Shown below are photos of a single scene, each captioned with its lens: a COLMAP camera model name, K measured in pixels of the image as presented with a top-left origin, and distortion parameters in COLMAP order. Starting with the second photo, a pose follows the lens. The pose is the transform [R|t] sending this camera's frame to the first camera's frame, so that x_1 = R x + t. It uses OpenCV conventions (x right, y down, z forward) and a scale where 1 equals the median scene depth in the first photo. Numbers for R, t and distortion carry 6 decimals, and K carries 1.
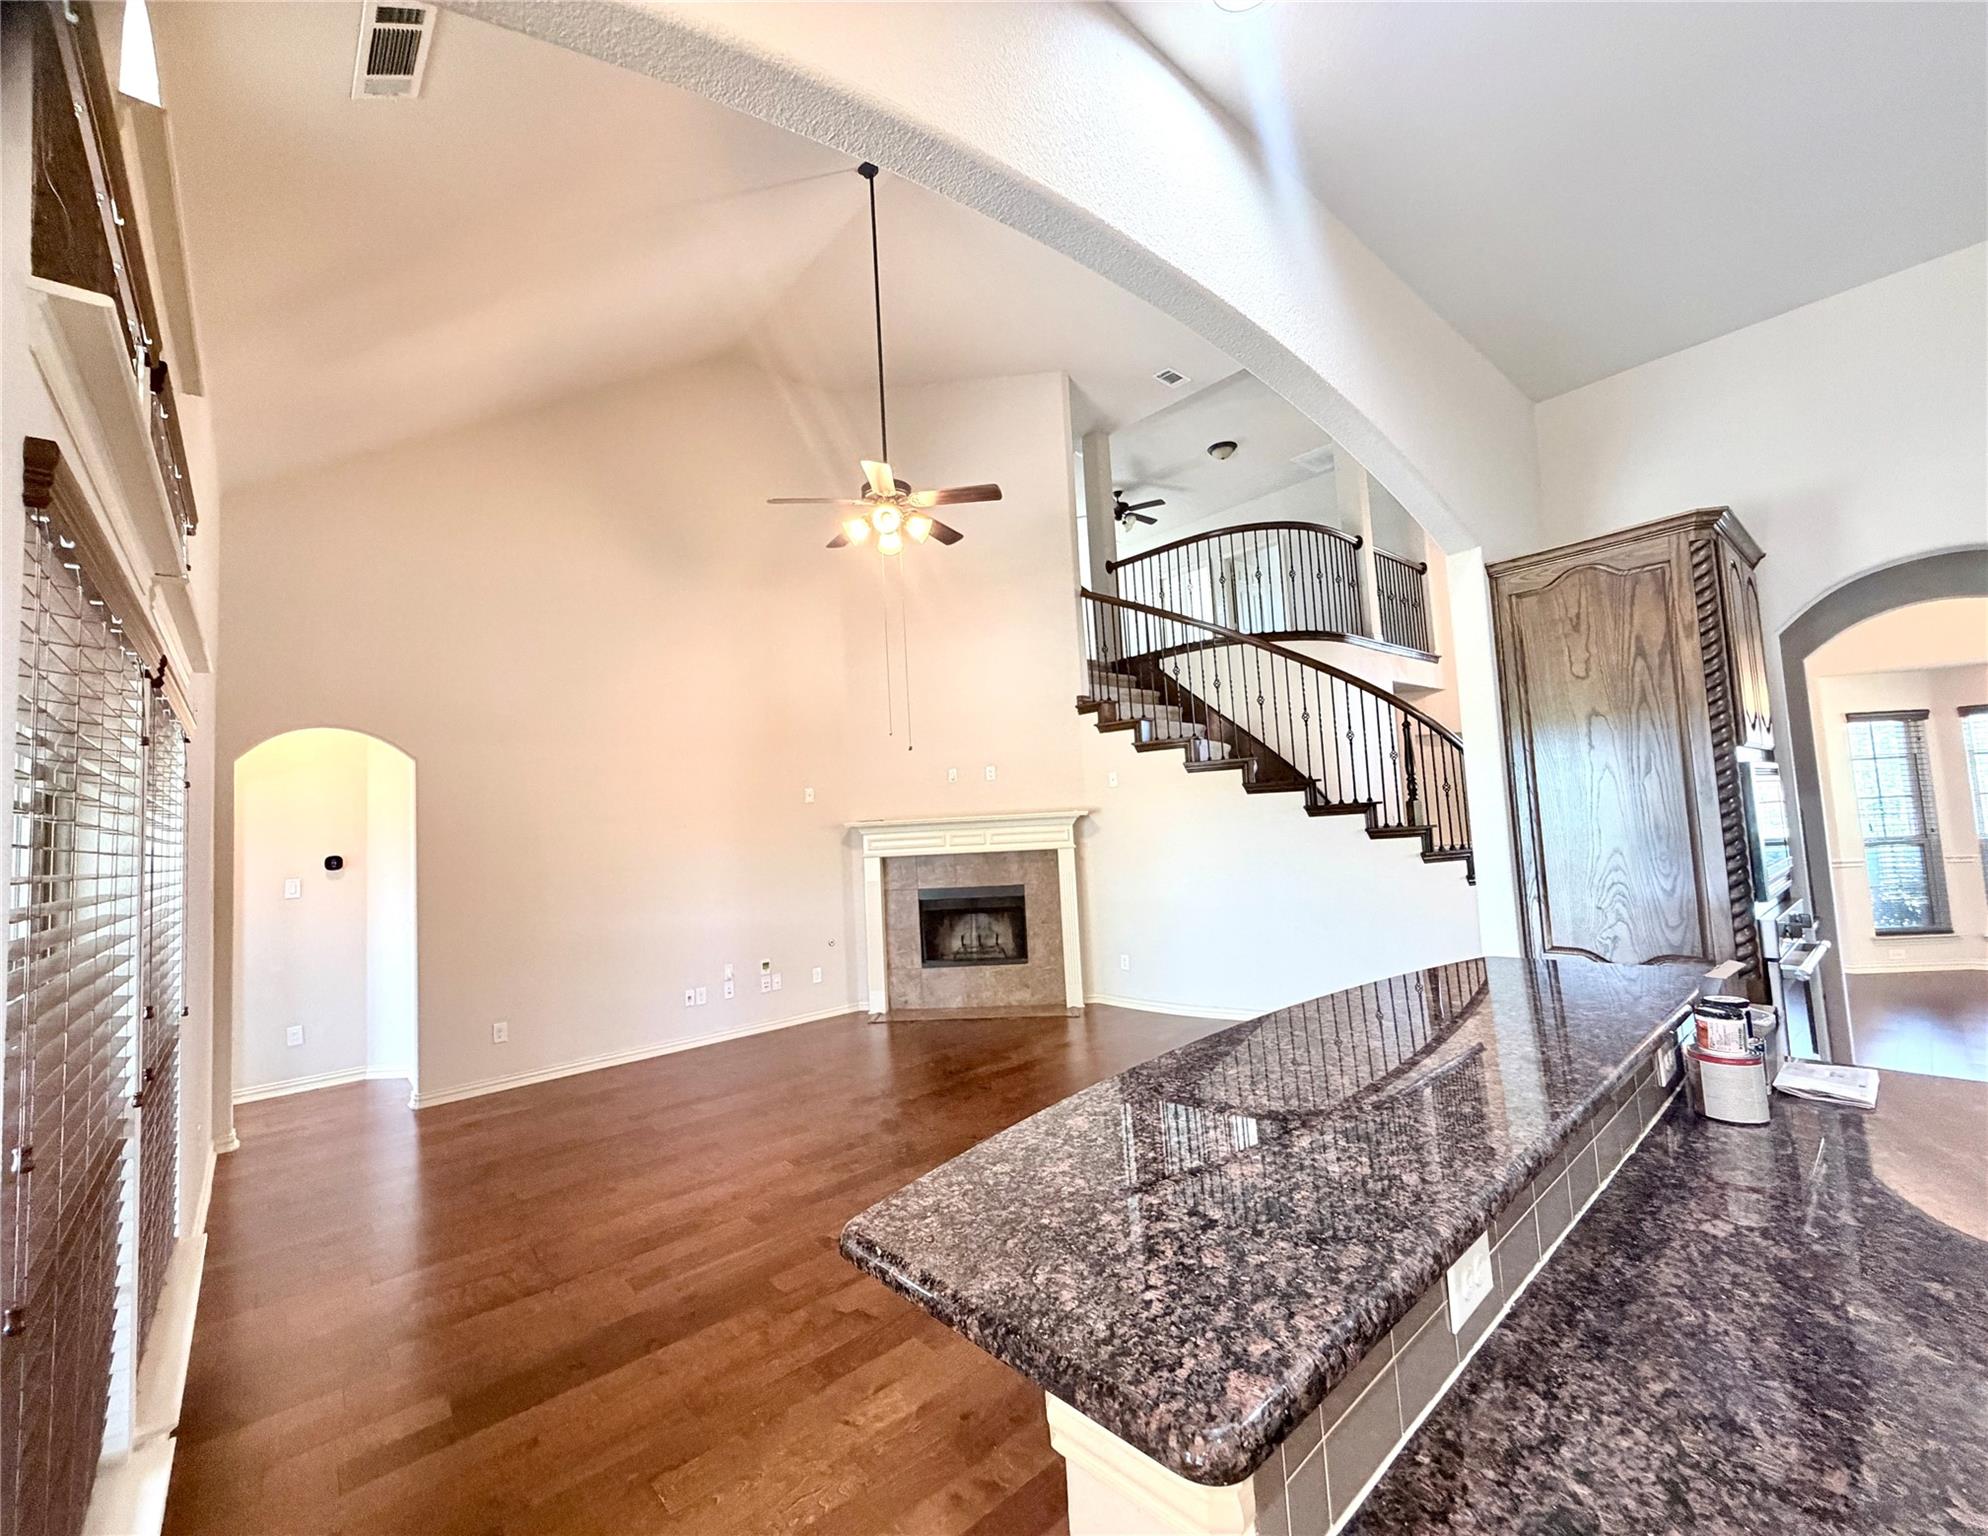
lens RADIAL K [[818.3, 0, 958.6], [0, 818.3, 767.9], [0, 0, 1]] dist [-0.002429, -0.000137]
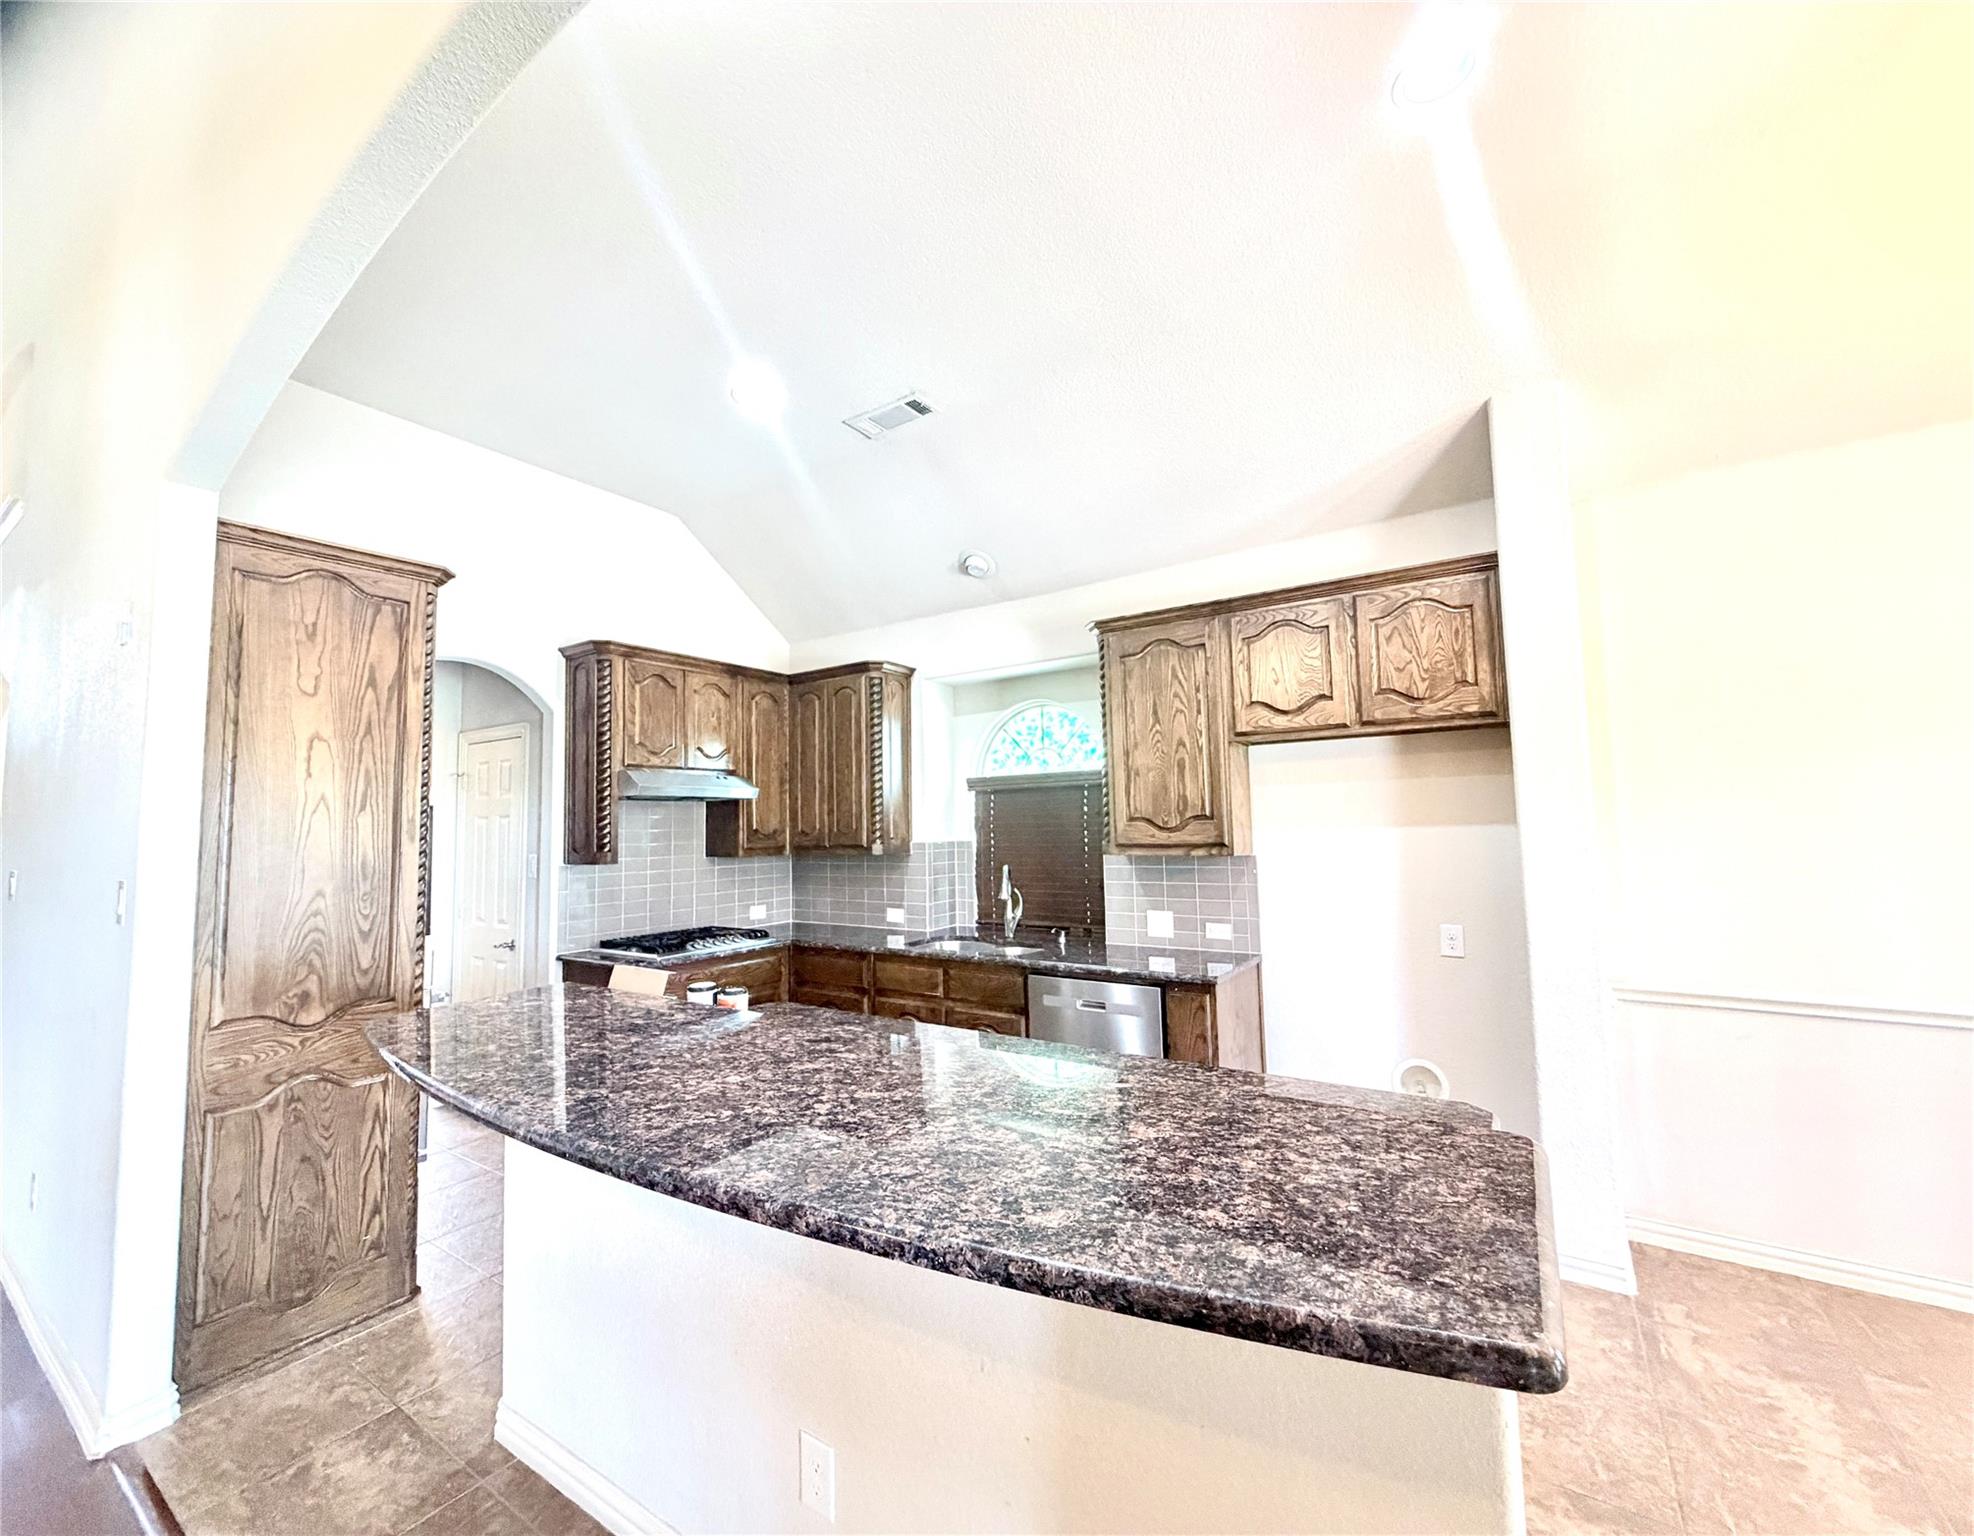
lens RADIAL K [[803.7, 0, 962.8], [0, 803.7, 762.3], [0, 0, 1]] dist [0.001960, 0.000235]
pose [[-0.254385, 0.133242, 0.957880, -0.218388], [-0.035680, 0.988496, -0.146977, 0.059703], [-0.966445, -0.071566, -0.246704, 0.506581]]
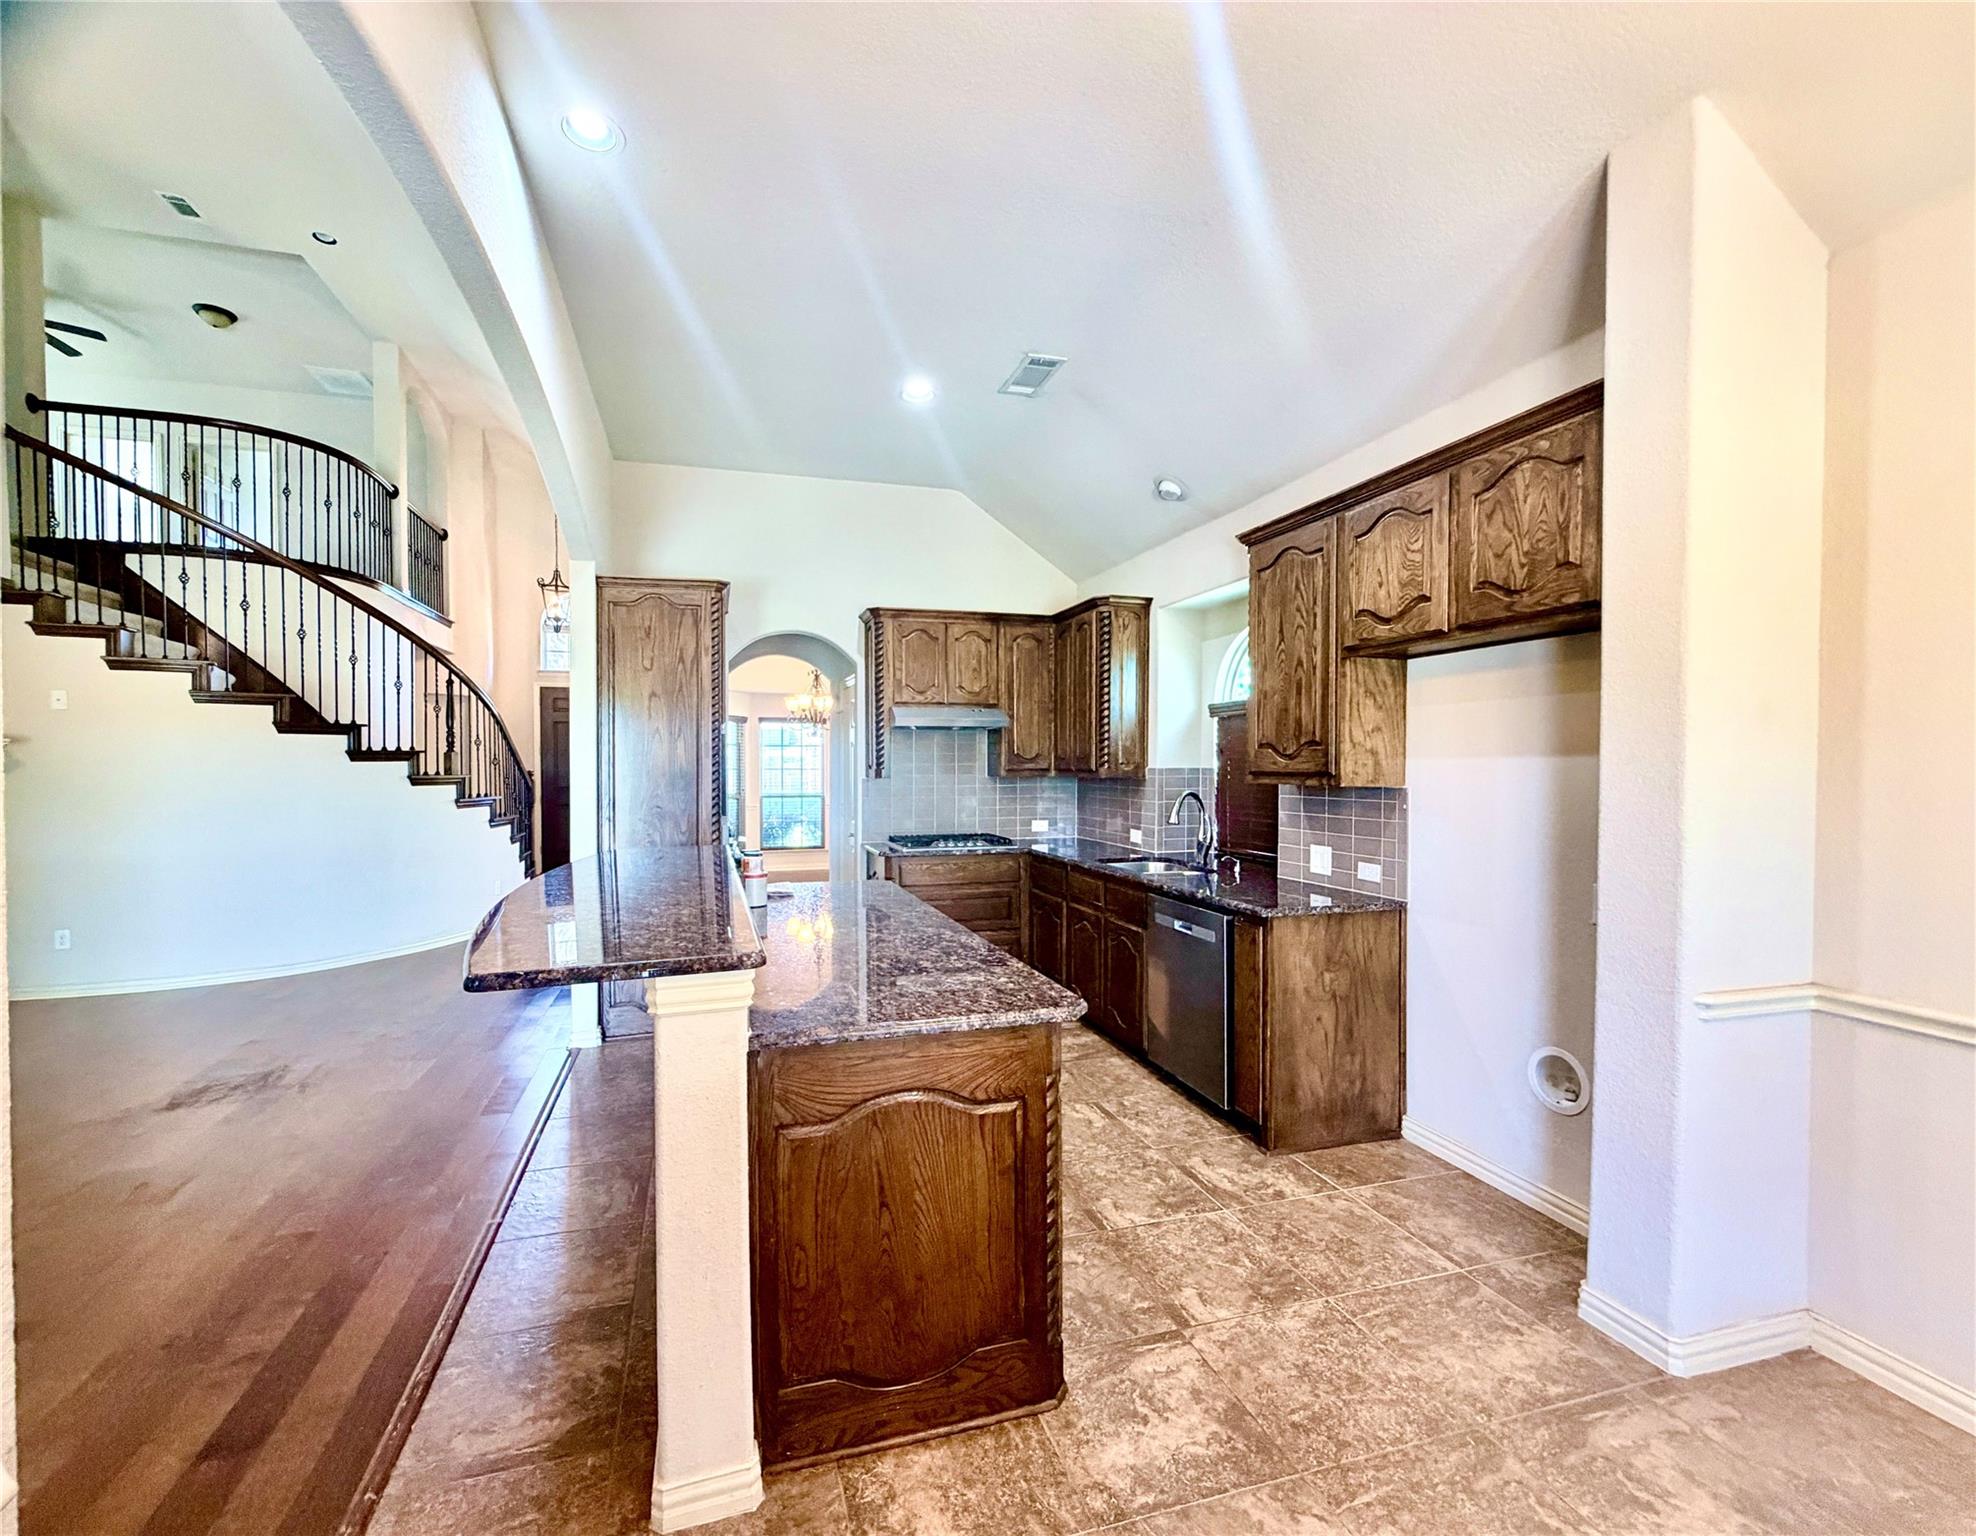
lens RADIAL K [[813.4, 0, 952.9], [0, 813.4, 767.9], [0, 0, 1]] dist [-0.002429, -0.000137]
pose [[0.399915, 0.043569, 0.915516, -0.345510], [-0.081680, 0.996589, -0.011748, 0.038740], [-0.912906, -0.070081, 0.402109, -0.108240]]
